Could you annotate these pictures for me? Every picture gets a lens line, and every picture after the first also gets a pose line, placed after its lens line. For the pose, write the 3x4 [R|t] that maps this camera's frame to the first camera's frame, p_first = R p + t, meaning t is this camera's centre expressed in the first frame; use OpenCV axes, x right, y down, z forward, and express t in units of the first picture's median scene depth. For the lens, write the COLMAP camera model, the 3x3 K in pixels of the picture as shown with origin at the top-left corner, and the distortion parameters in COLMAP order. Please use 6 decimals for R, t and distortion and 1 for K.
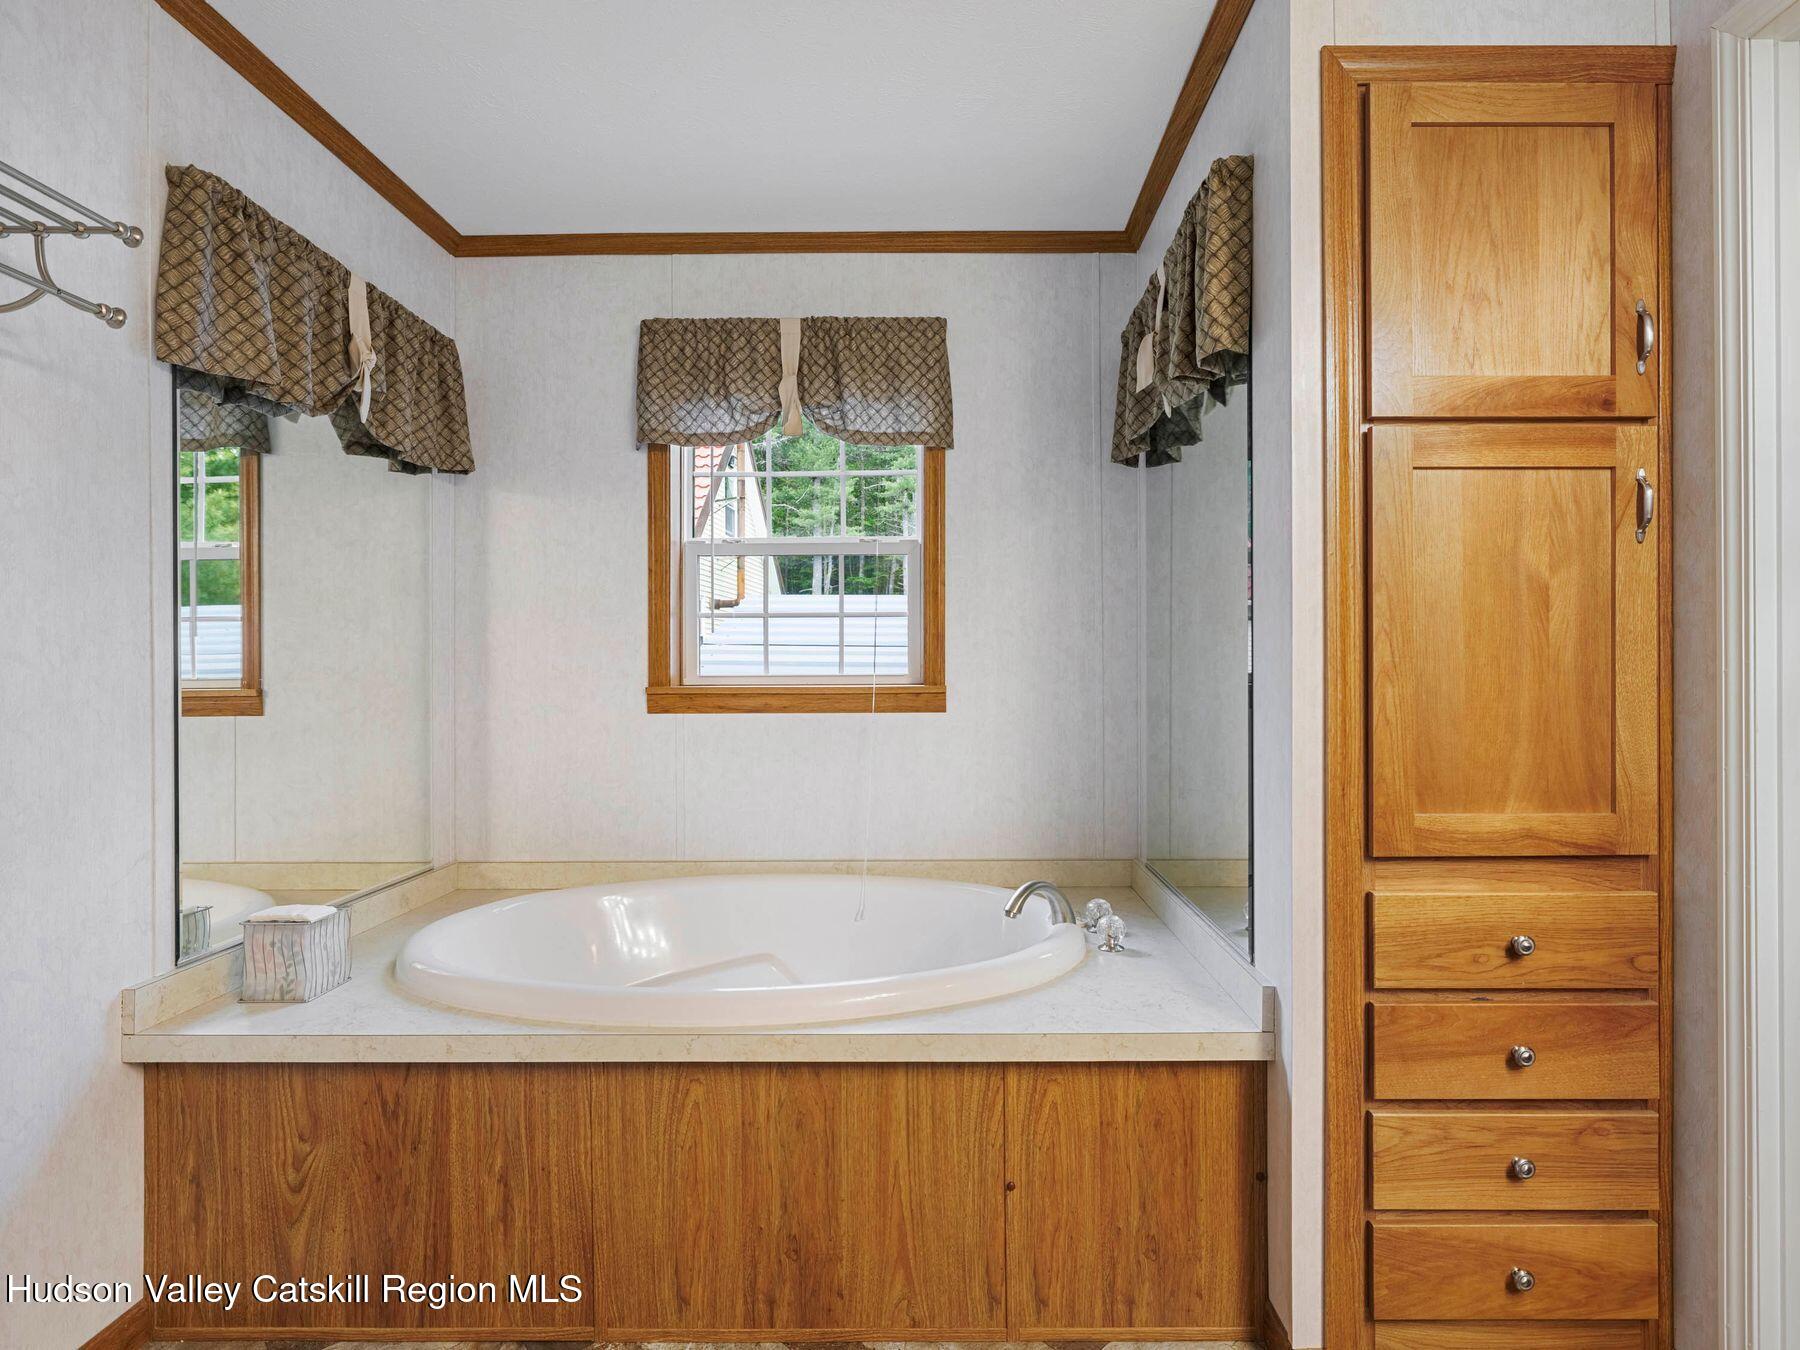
lens RADIAL K [[904.9, 0, 895.8], [0, 904.9, 680.3], [0, 0, 1]] dist [-0.006809, 0.002659]
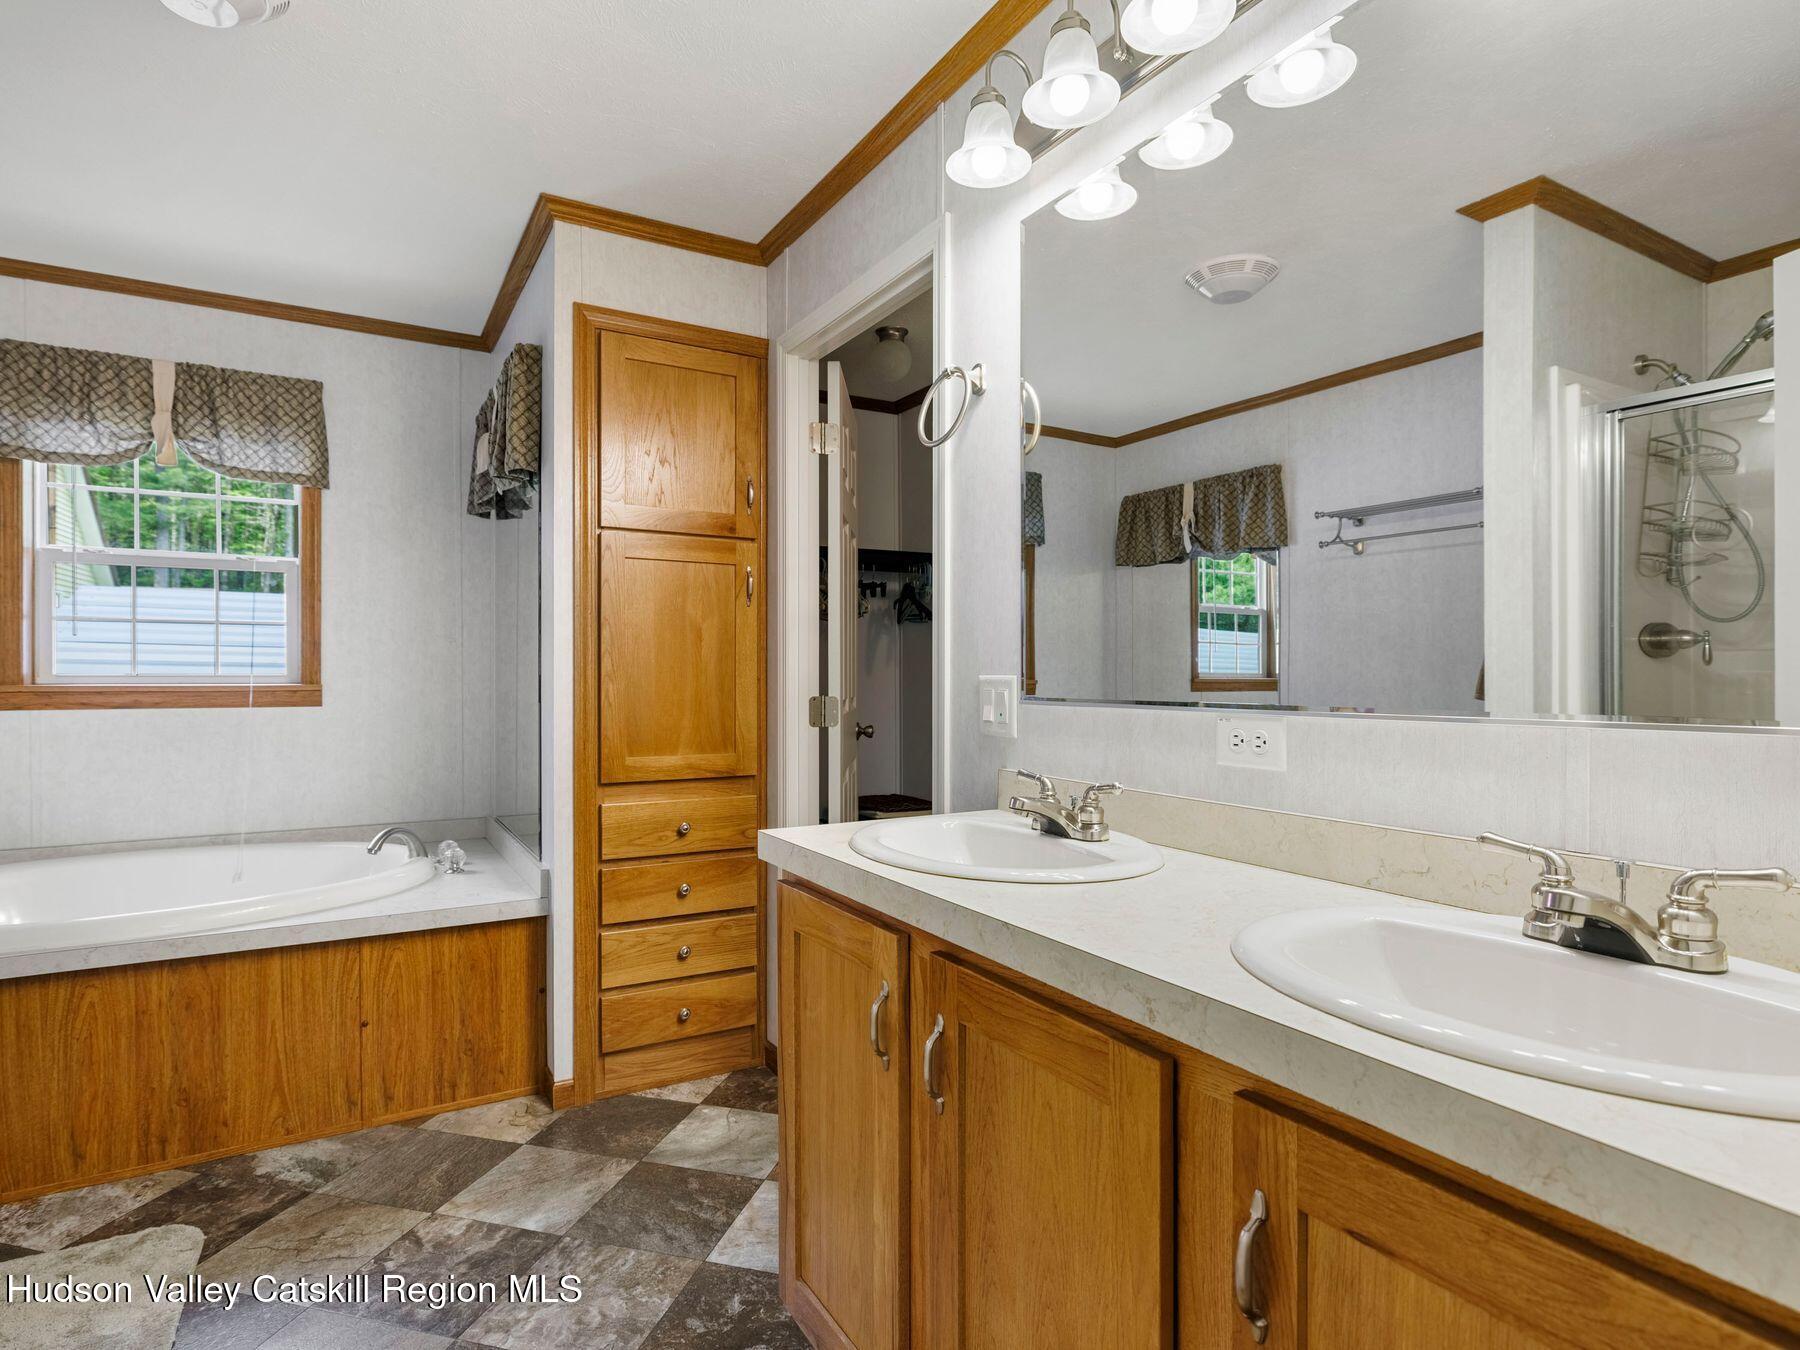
lens RADIAL K [[904.9, 0, 846.9], [0, 904.9, 685.4], [0, 0, 1]] dist [-0.006809, 0.002659]
pose [[0.844946, -0.000009, 0.534851, 0.004207], [-0.001854, 0.999994, 0.002945, 0.003643], [-0.534848, -0.003480, 0.844941, -0.666601]]
